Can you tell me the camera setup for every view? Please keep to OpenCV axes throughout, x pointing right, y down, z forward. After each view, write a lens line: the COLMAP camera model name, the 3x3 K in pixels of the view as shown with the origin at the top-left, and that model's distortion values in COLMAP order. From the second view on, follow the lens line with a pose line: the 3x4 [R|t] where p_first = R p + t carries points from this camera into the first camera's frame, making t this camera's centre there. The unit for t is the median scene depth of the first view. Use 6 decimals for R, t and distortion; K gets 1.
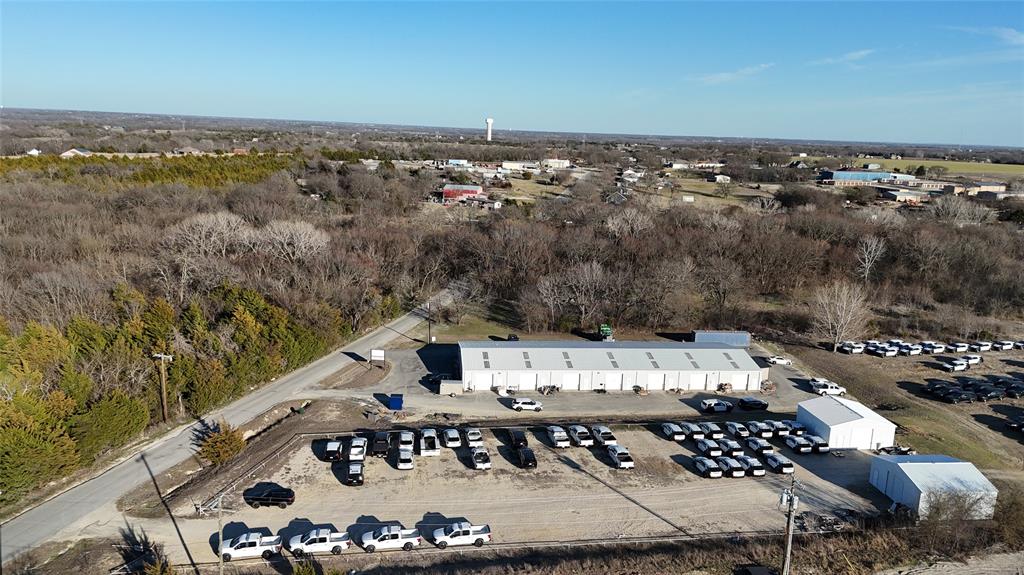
lens RADIAL K [[749.9, 0, 513.6], [0, 749.9, 286.9], [0, 0, 1]] dist [0.094795, -0.105080]
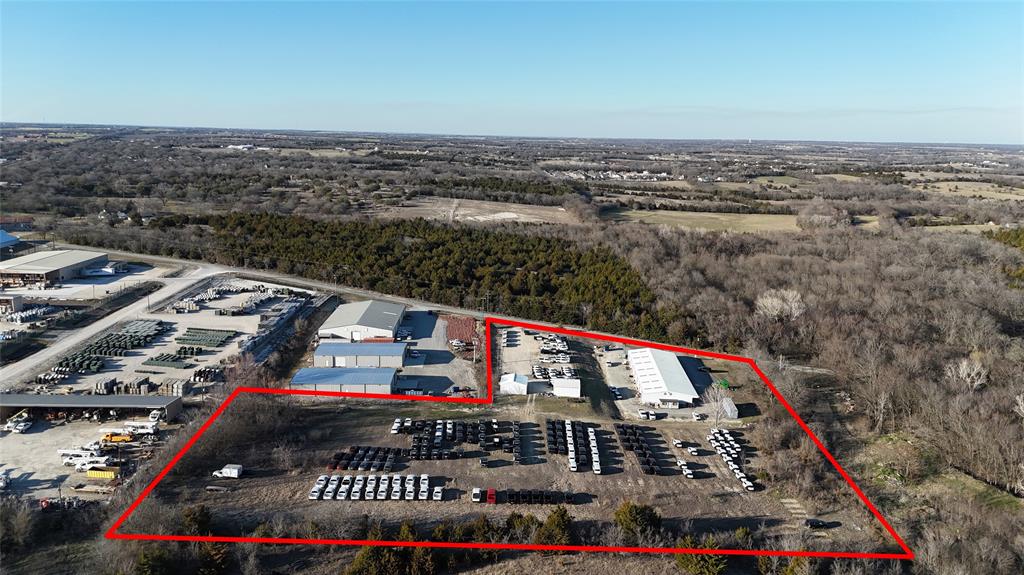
lens RADIAL K [[749.9, 0, 513.6], [0, 749.9, 286.9], [0, 0, 1]] dist [0.094795, -0.105080]
pose [[-0.165769, 0.159639, -0.973158, 1.685966], [-0.231732, 0.952874, 0.195785, -0.344871], [0.958551, 0.257967, -0.120964, 0.629436]]
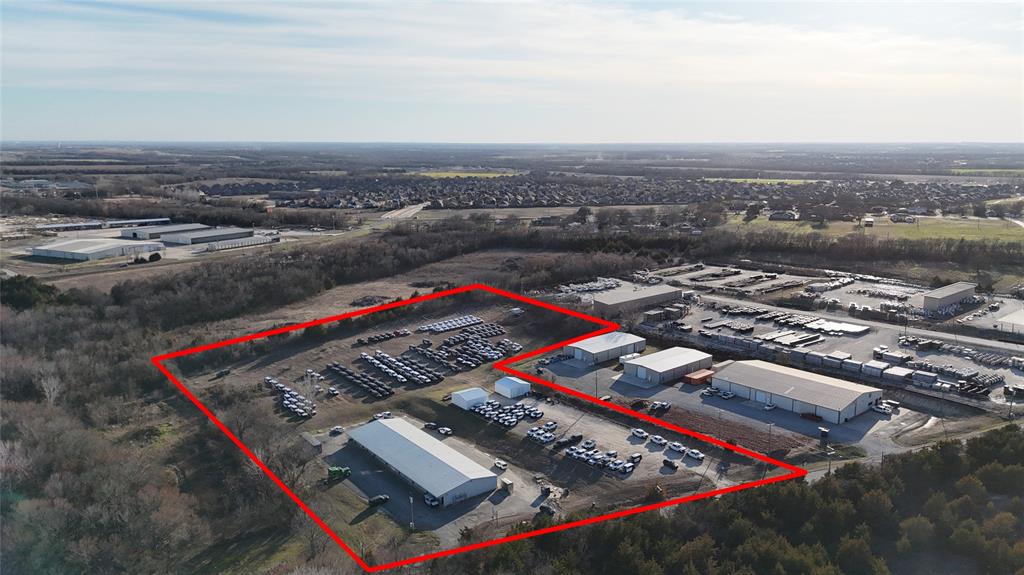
lens RADIAL K [[749.9, 0, 513.6], [0, 749.9, 286.9], [0, 0, 1]] dist [0.094795, -0.105080]
pose [[-0.510588, -0.201894, 0.835786, -0.951164], [0.157520, 0.933627, 0.321759, -0.545956], [-0.845273, 0.295940, -0.444896, 1.112353]]
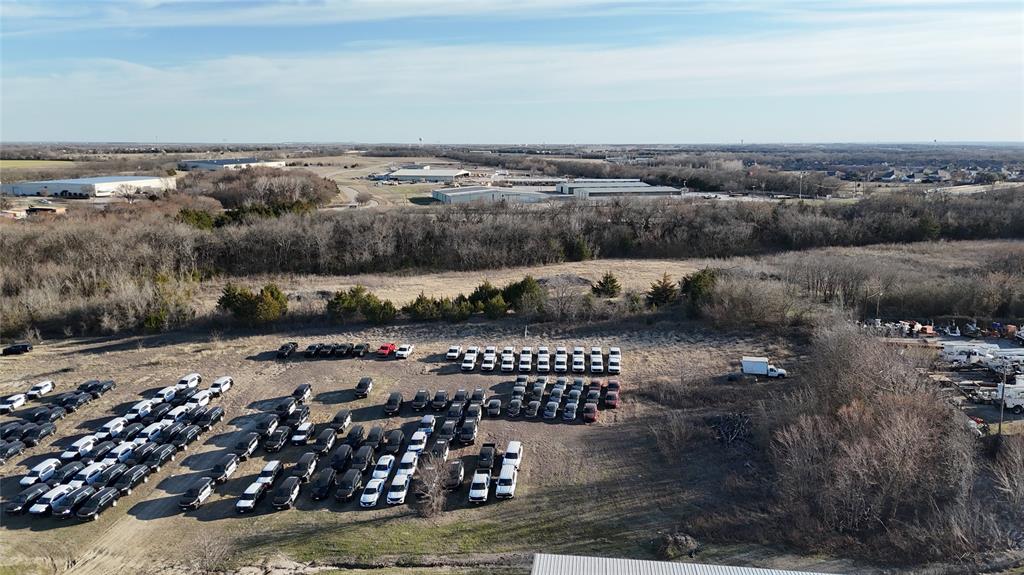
lens RADIAL K [[749.9, 0, 513.6], [0, 749.9, 286.9], [0, 0, 1]] dist [0.094795, -0.105080]
pose [[0.302834, -0.216512, 0.928124, 0.091587], [0.207420, 0.965482, 0.157548, -0.031309], [-0.930198, 0.144801, 0.337290, 0.160749]]
